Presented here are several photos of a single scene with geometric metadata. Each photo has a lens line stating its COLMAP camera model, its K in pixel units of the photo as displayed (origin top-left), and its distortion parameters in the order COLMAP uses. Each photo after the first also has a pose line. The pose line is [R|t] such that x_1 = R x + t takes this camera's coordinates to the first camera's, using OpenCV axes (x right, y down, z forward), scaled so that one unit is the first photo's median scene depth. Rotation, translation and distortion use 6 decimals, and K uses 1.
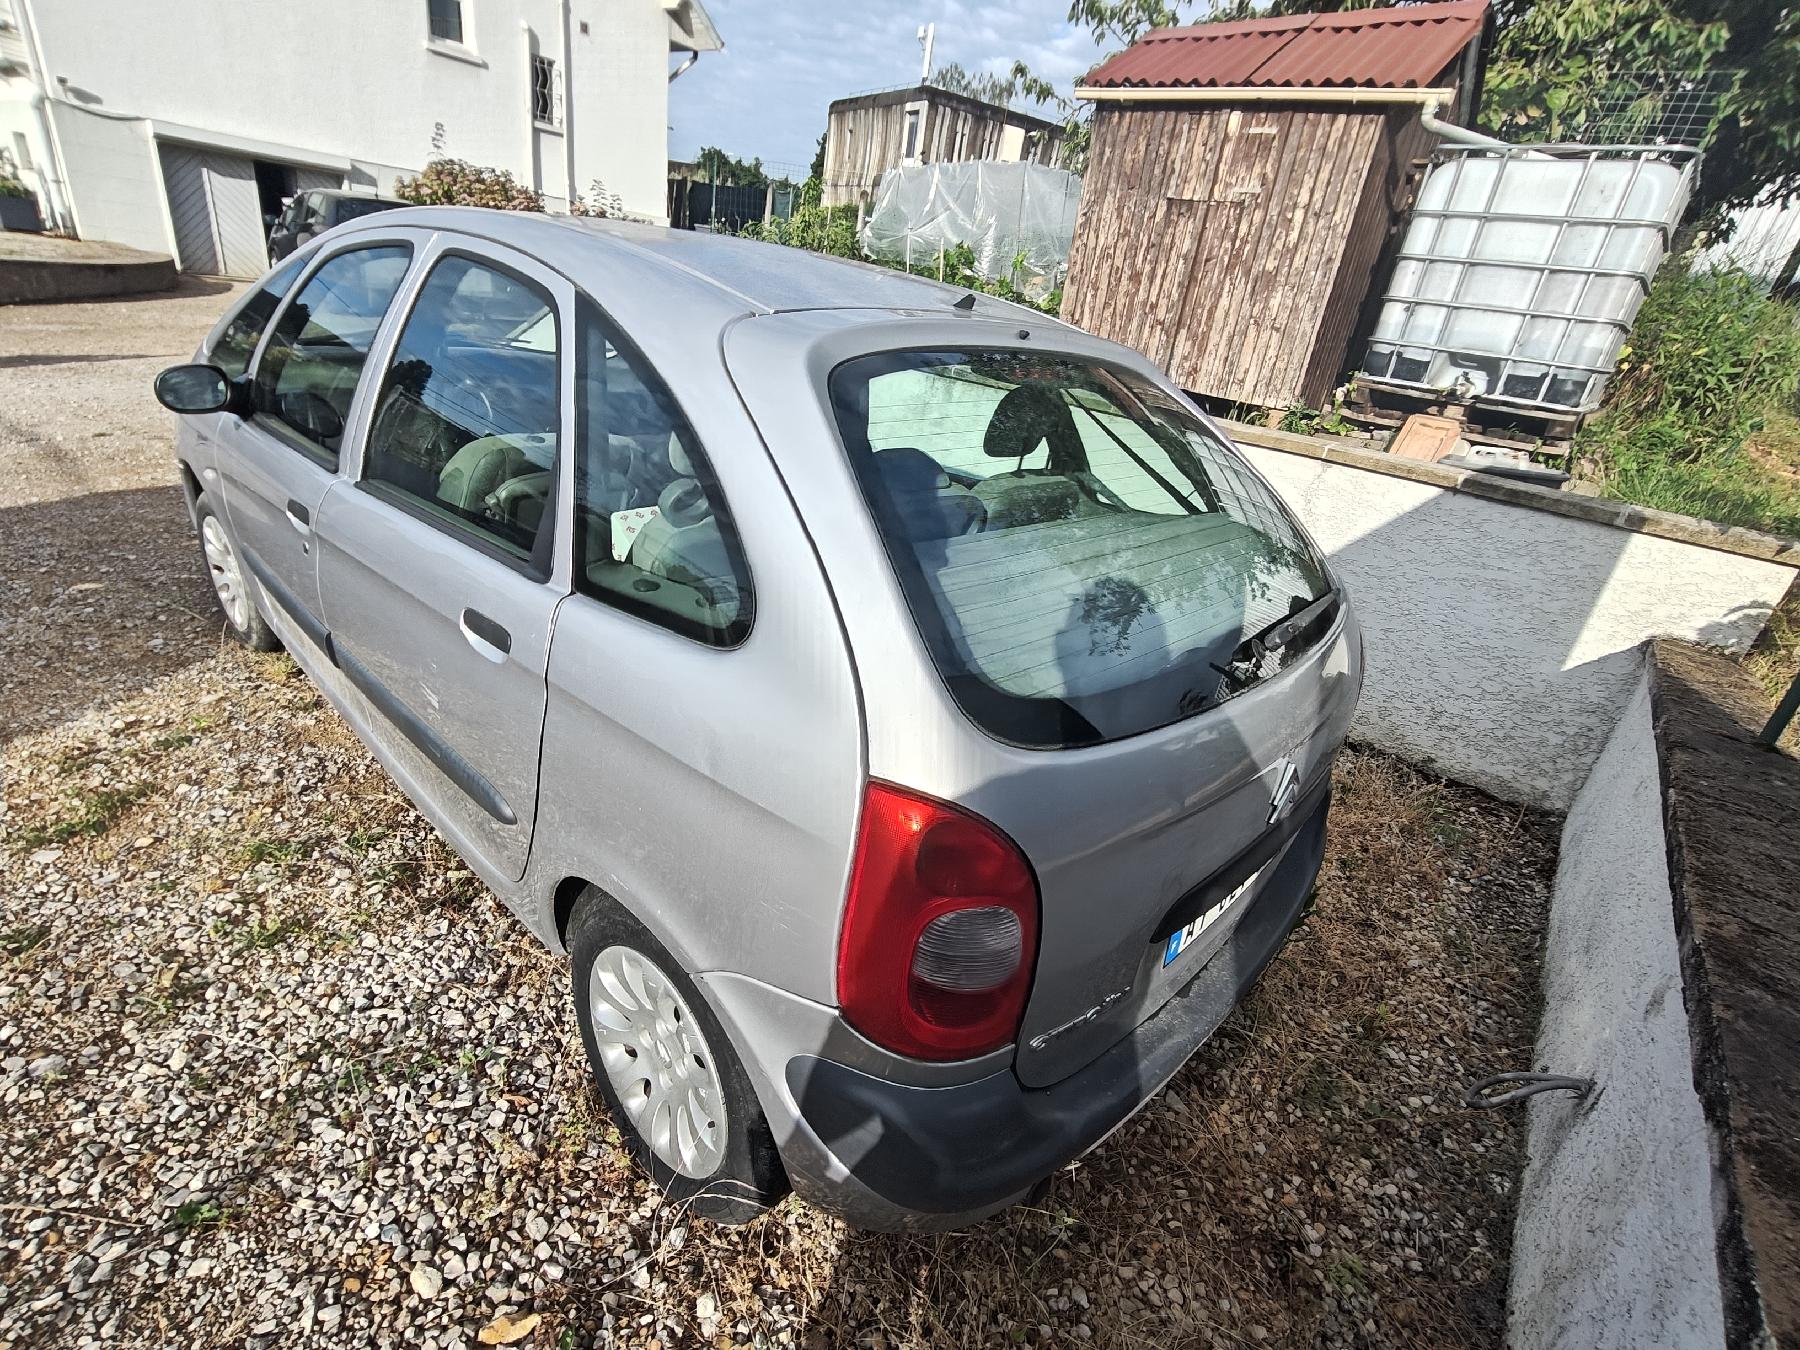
lens RADIAL K [[855.8, 0, 900.0], [0, 855.8, 675.0], [0, 0, 1]] dist [-0.011132, 0.009431]
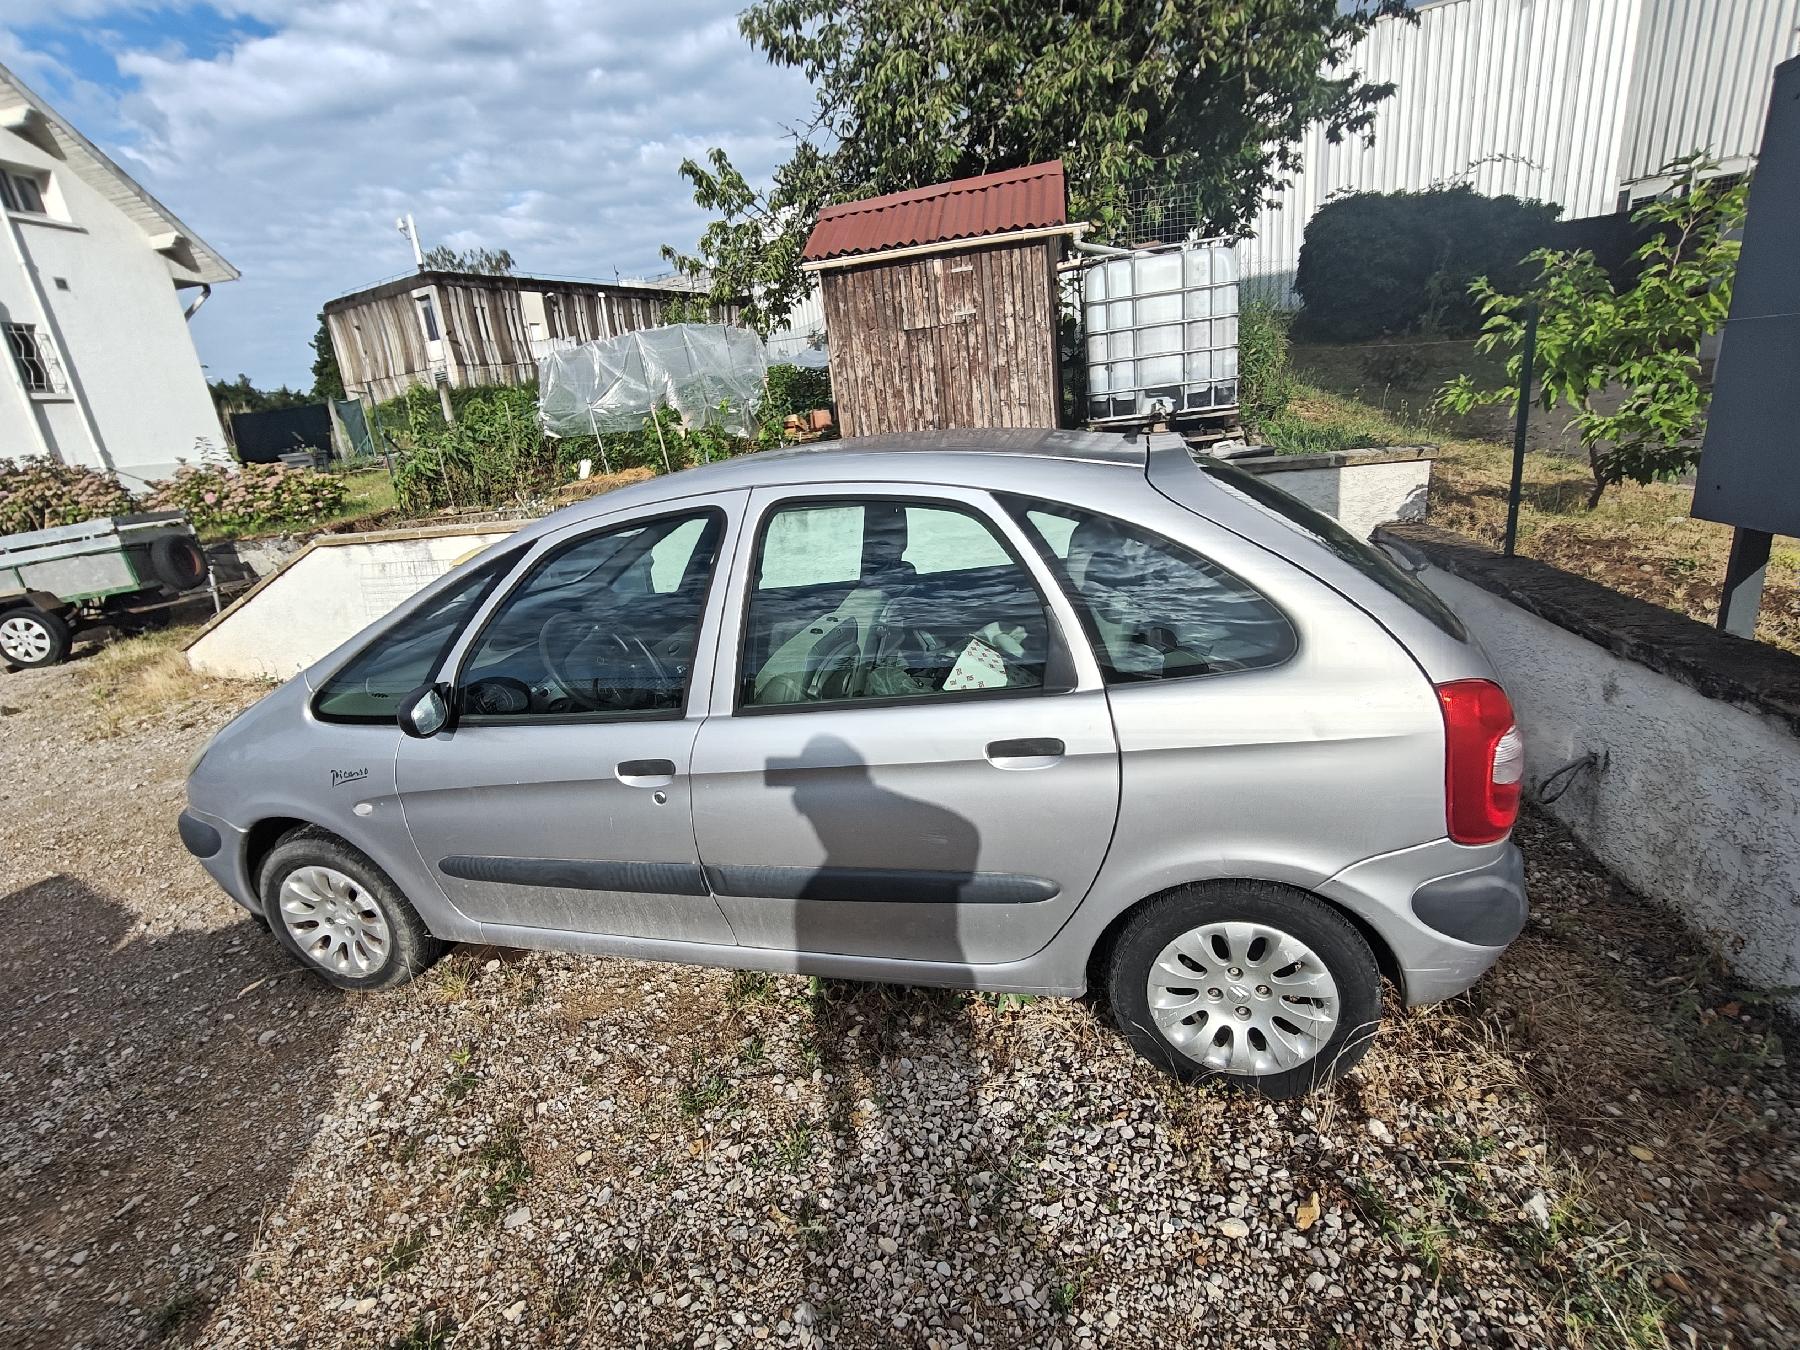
lens RADIAL K [[838.4, 0, 893.8], [0, 838.4, 672.6], [0, 0, 1]] dist [0.001449, 0.000545]
pose [[0.855553, -0.356363, 0.375546, -0.360617], [0.398080, 0.916600, -0.037109, -0.063586], [-0.331001, 0.181246, 0.926061, -0.044254]]
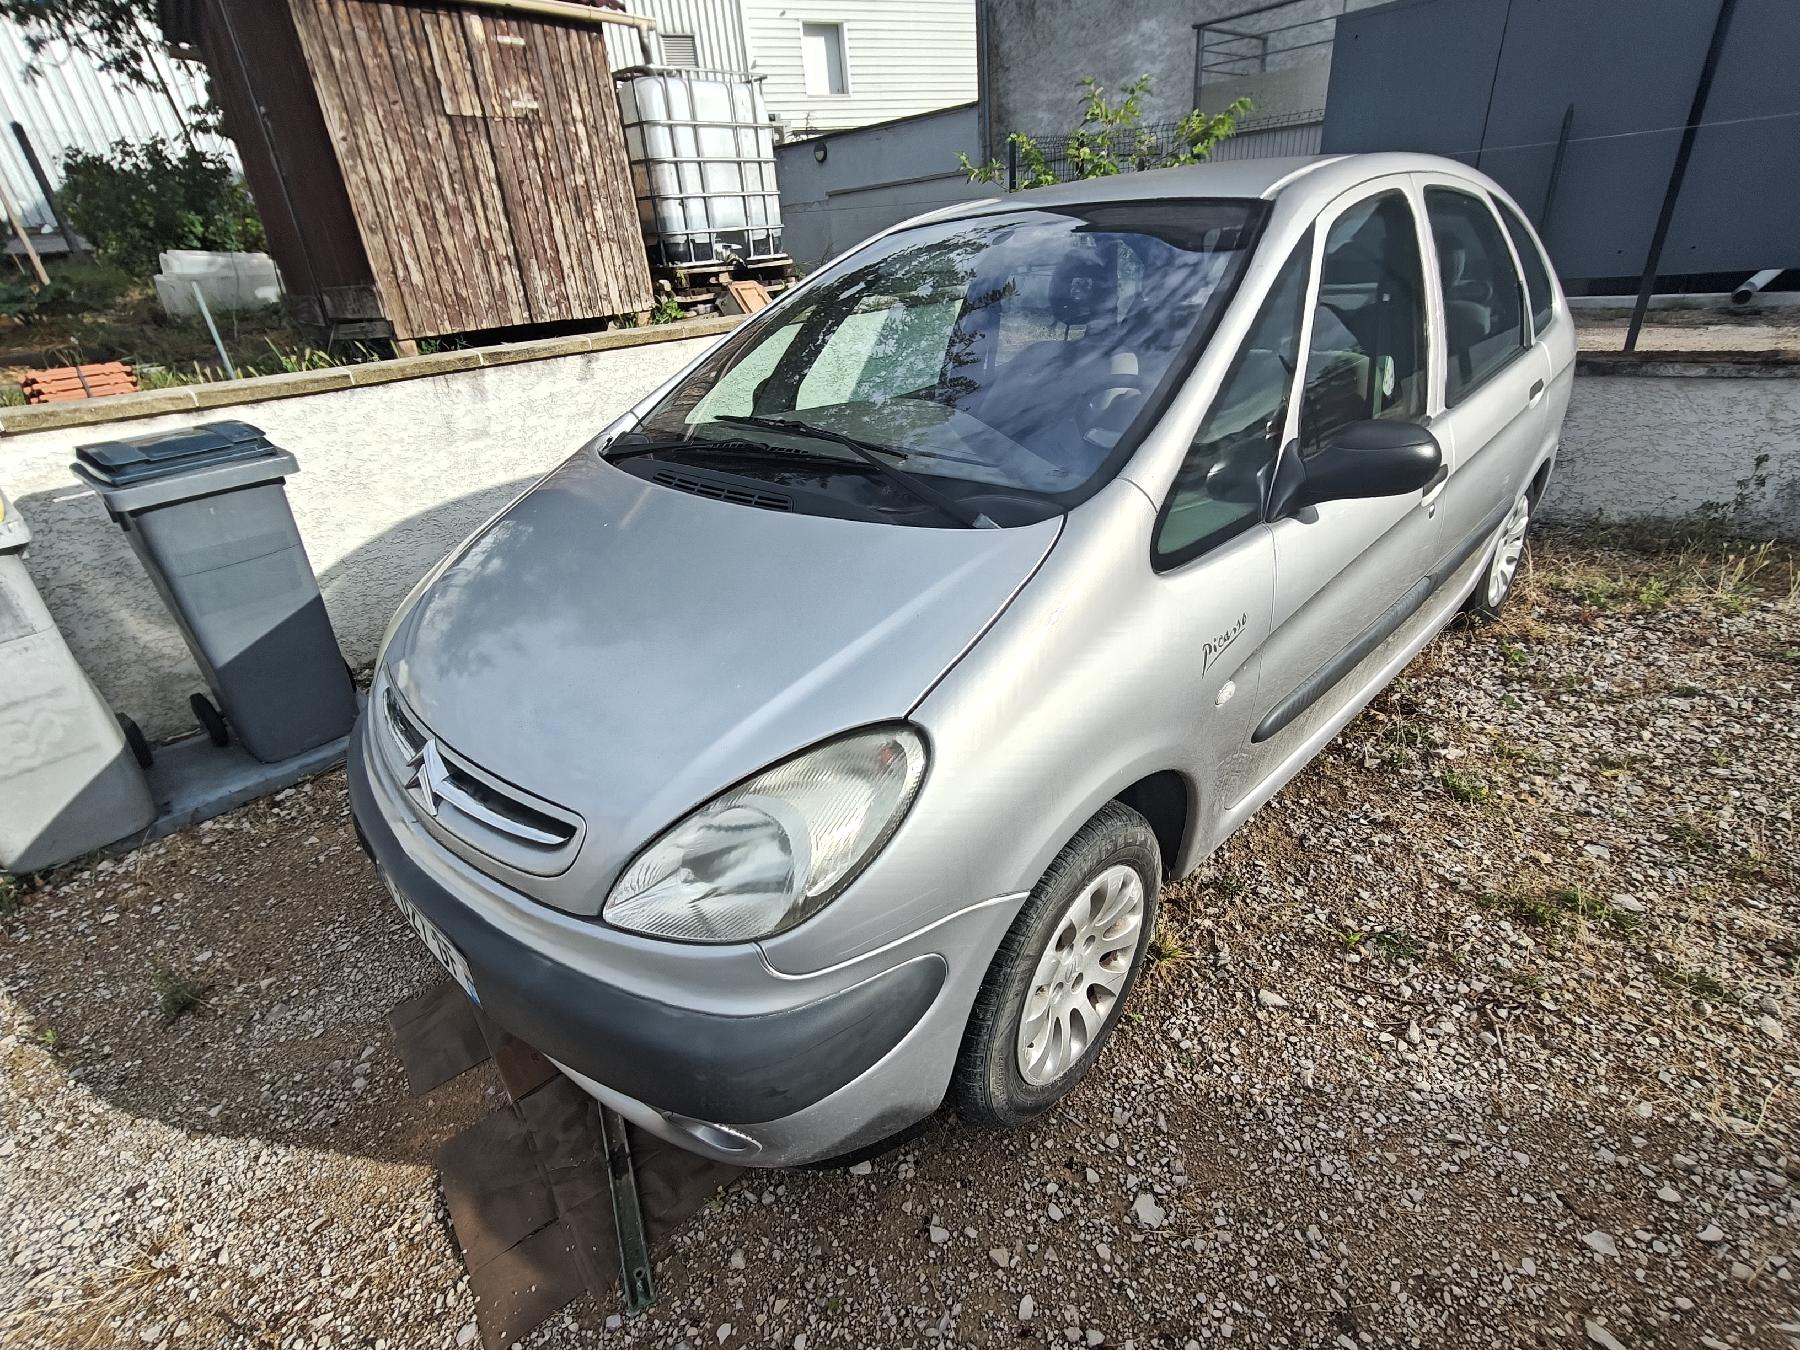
lens RADIAL K [[855.8, 0, 900.0], [0, 855.8, 675.0], [0, 0, 1]] dist [-0.011132, 0.009431]
pose [[0.025395, -0.570597, 0.820837, -0.765280], [0.482283, 0.726221, 0.489905, -0.367464], [-0.875648, 0.383434, 0.293632, 0.590137]]
